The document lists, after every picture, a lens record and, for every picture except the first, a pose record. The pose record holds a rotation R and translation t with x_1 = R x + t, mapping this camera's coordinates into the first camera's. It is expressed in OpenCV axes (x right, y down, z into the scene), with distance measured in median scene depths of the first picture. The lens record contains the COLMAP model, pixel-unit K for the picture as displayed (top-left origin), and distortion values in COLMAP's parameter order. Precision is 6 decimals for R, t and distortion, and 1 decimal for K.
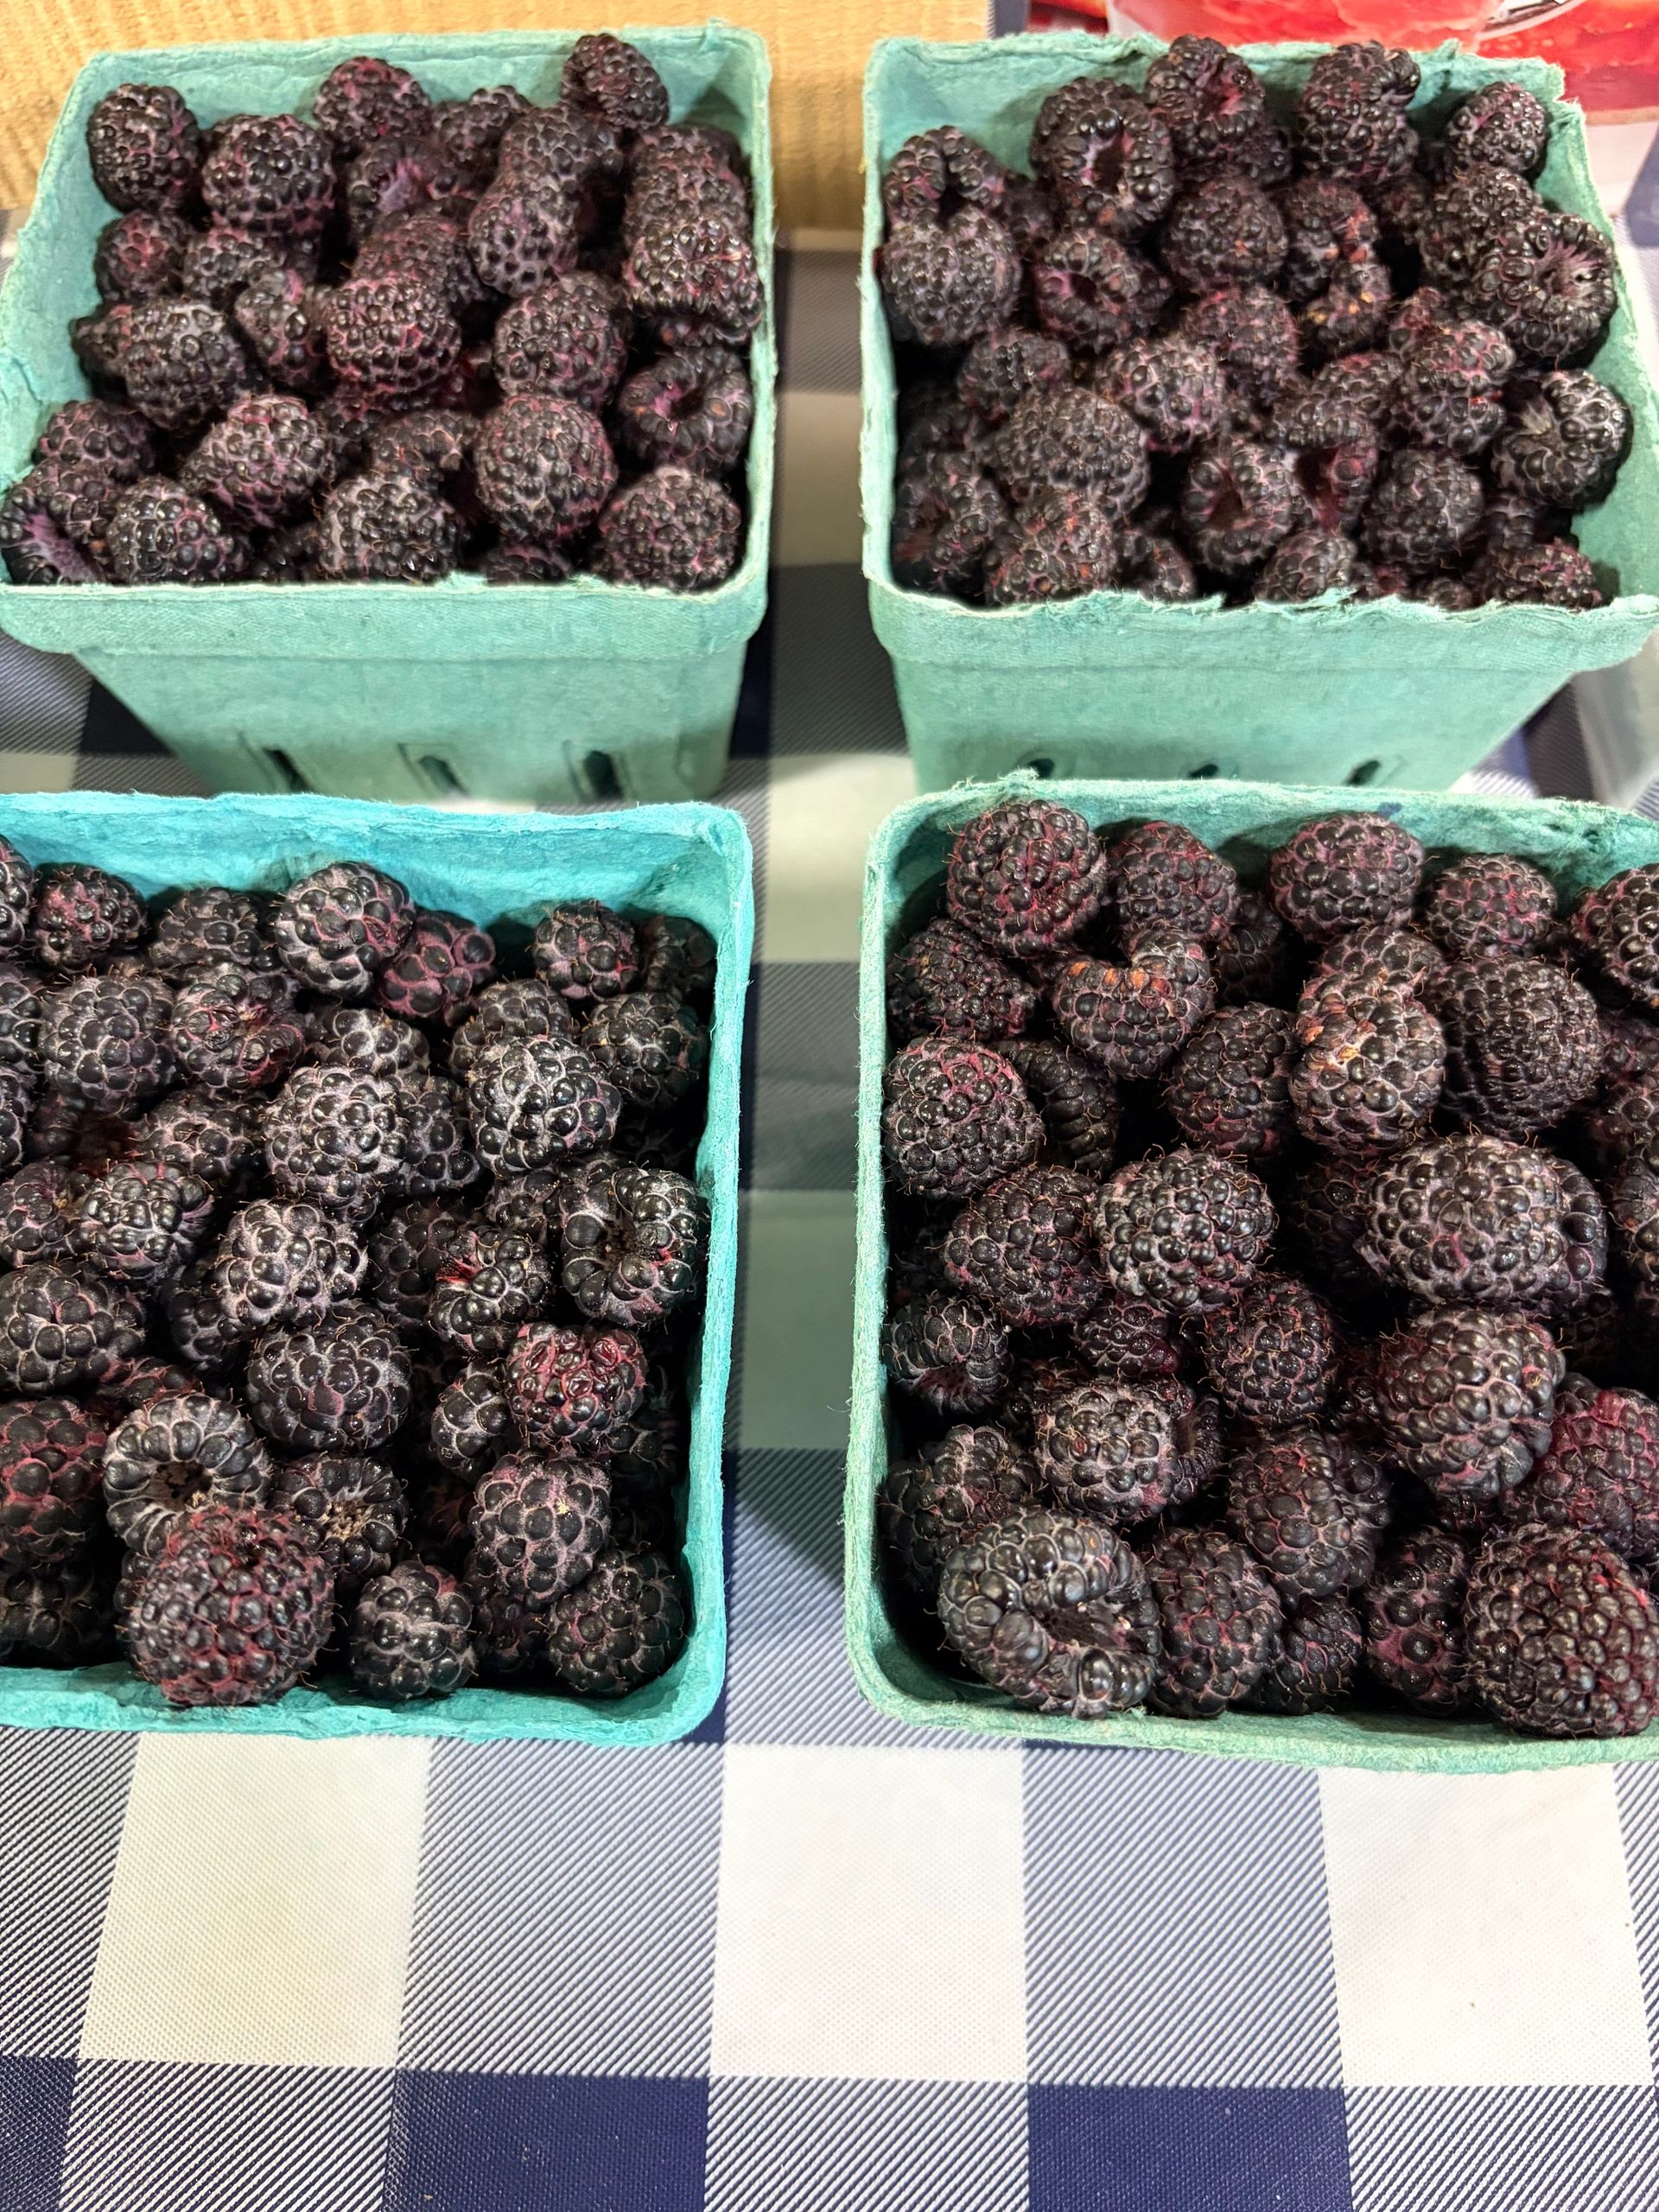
lens RADIAL K [[1459.5, 0, 829.5], [0, 1459.5, 1106.0], [0, 0, 1]] dist [-0.014703, 0.004929]
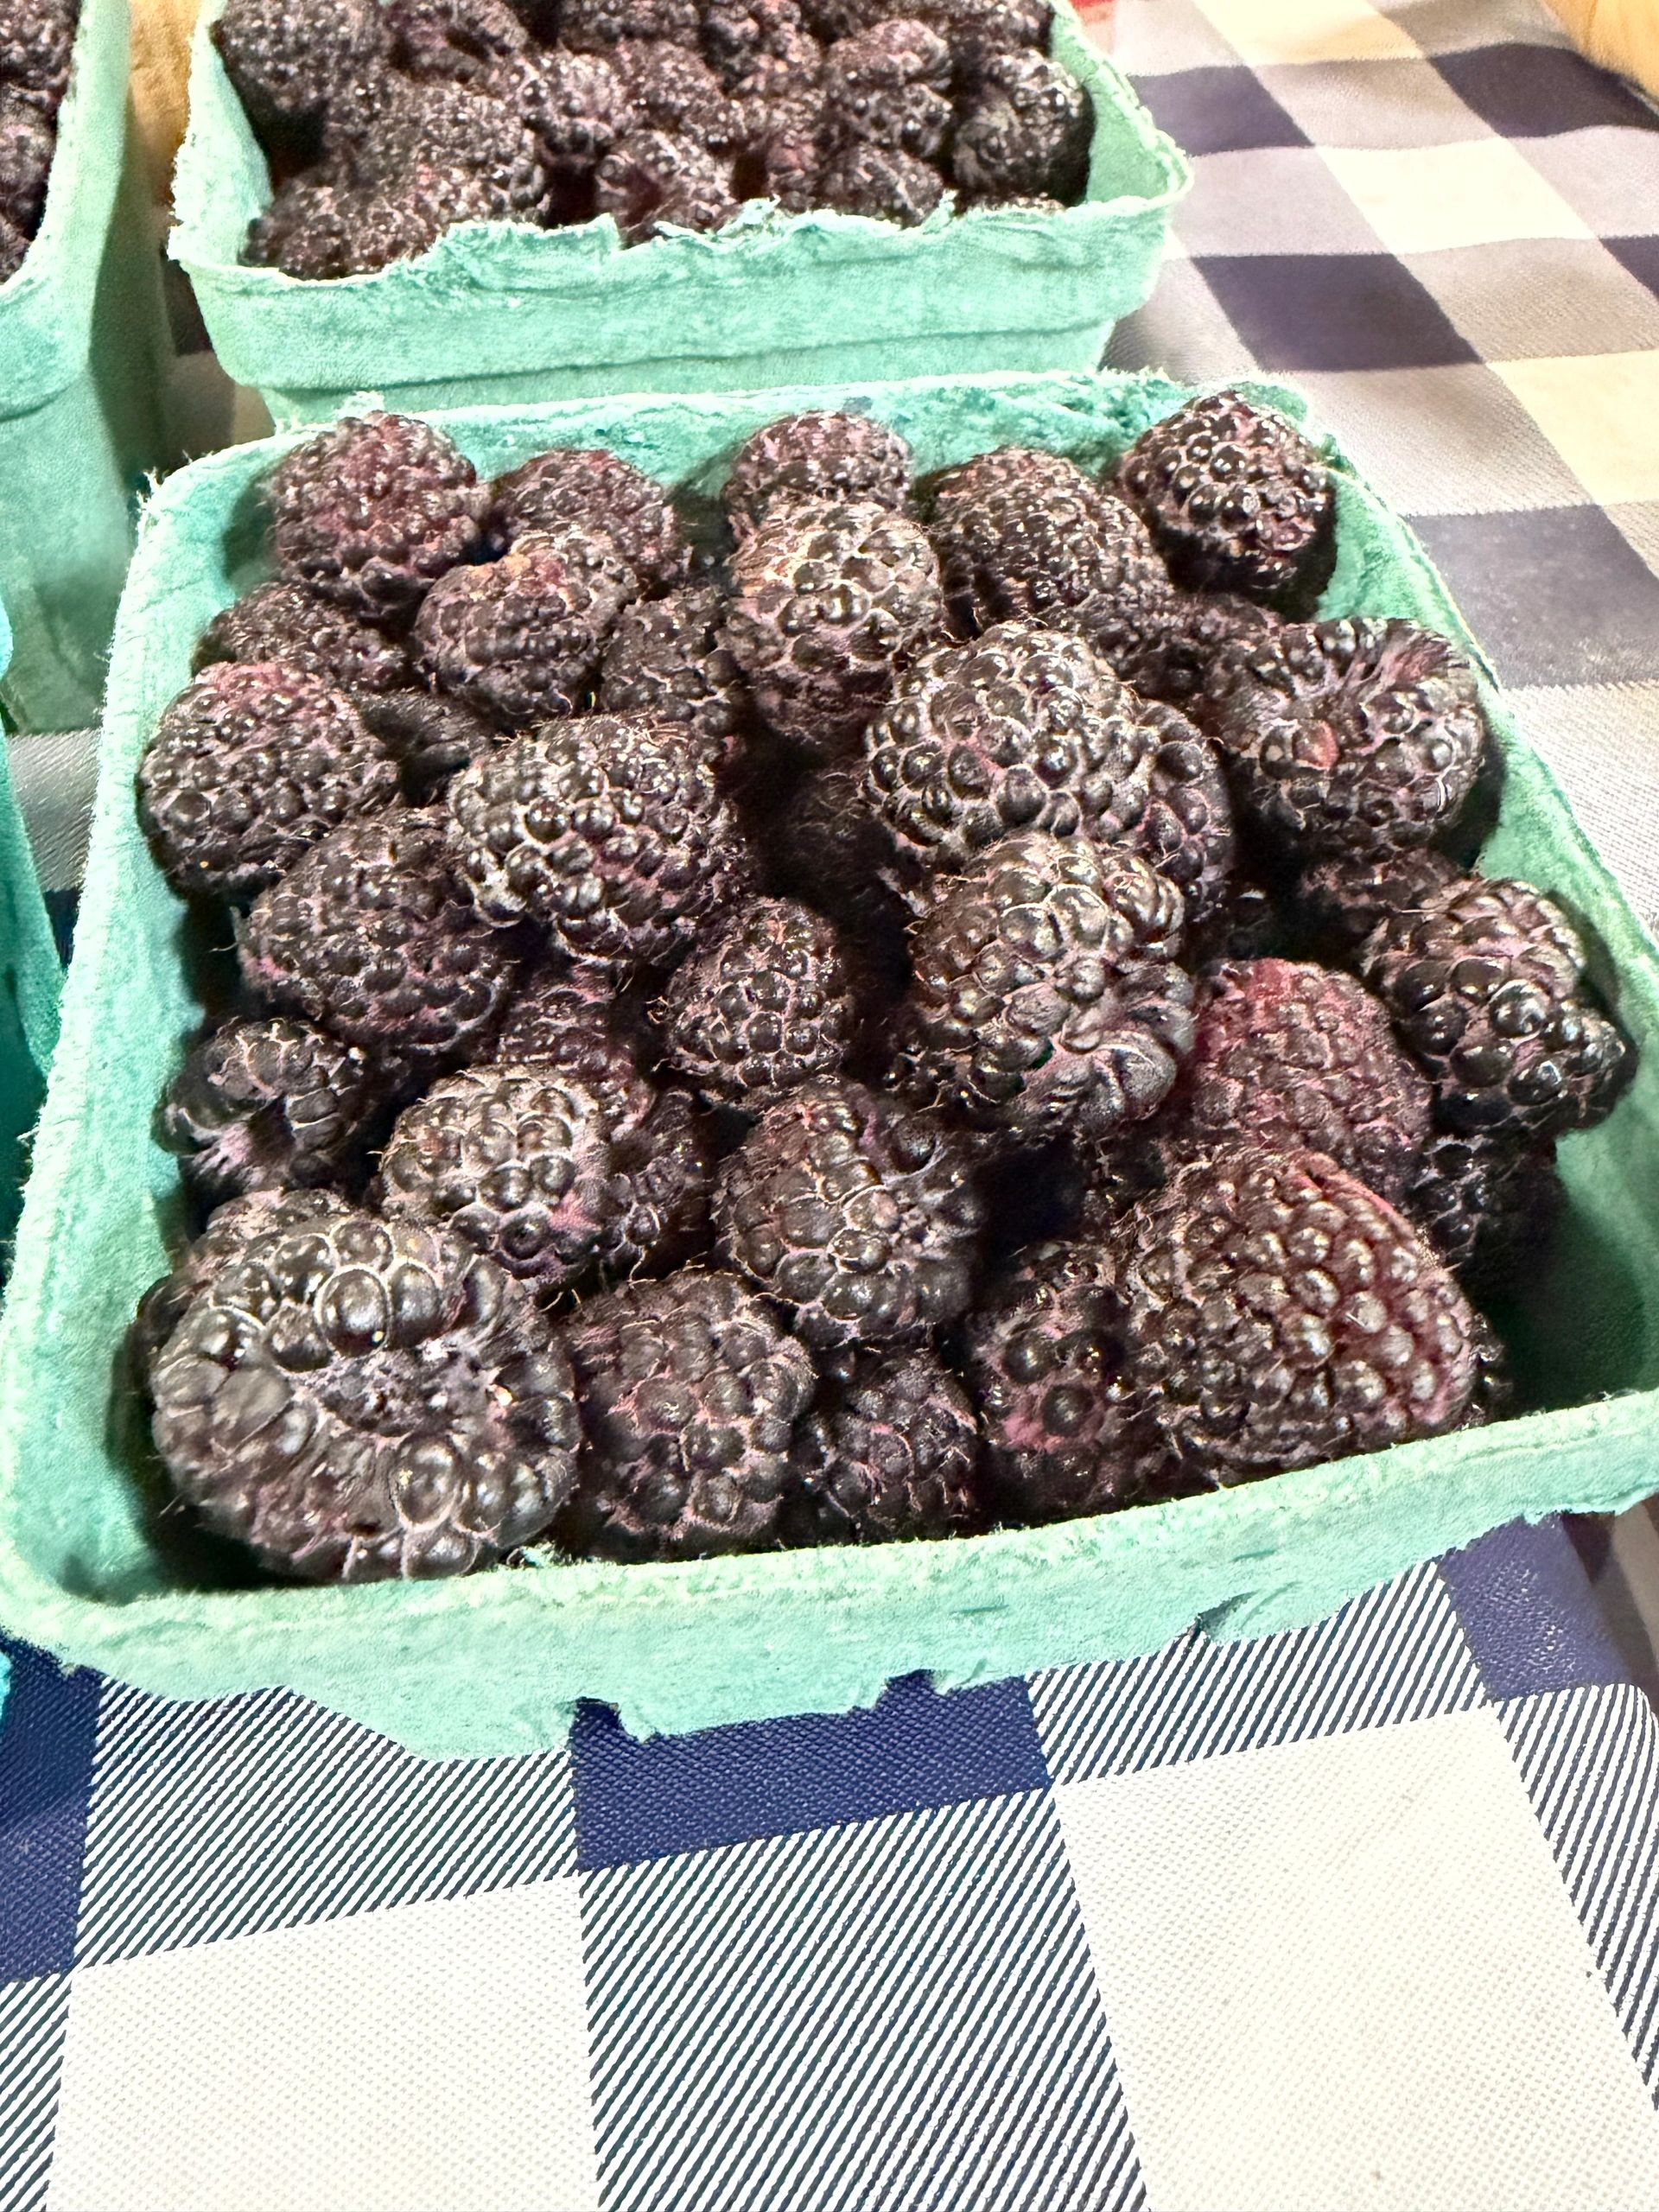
lens RADIAL K [[1446.0, 0, 829.5], [0, 1446.0, 1106.0], [0, 0, 1]] dist [-0.009349, 0.002471]
pose [[0.984248, -0.136517, 0.112334, 0.263898], [0.161974, 0.950964, -0.263500, 0.393387], [-0.070853, 0.277545, 0.958096, 0.419774]]
